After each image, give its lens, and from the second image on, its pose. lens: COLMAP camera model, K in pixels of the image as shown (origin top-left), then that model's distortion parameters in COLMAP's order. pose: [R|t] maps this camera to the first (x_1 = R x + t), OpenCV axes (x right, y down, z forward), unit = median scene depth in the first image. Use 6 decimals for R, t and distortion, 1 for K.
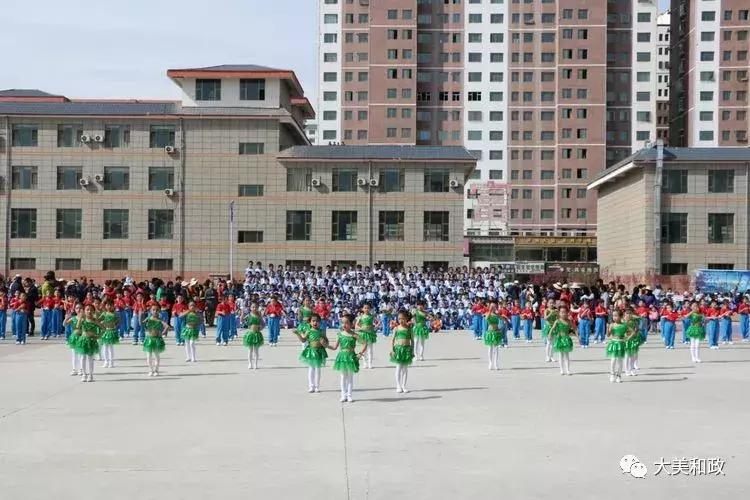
lens RADIAL K [[1019.5, 0, 375.0], [0, 1019.5, 250.0], [0, 0, 1]] dist [-0.000912, 0.584815]
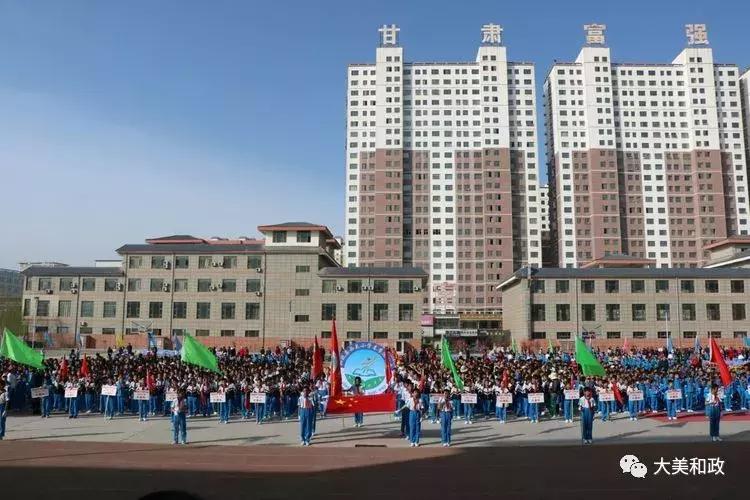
lens RADIAL K [[646.4, 0, 375.0], [0, 646.4, 250.0], [0, 0, 1]] dist [-0.184551, 0.180959]
pose [[0.999721, -0.004074, -0.023274, 0.025795], [0.001652, 0.994666, -0.103137, -0.012215], [0.023570, 0.103070, 0.994395, -0.103084]]
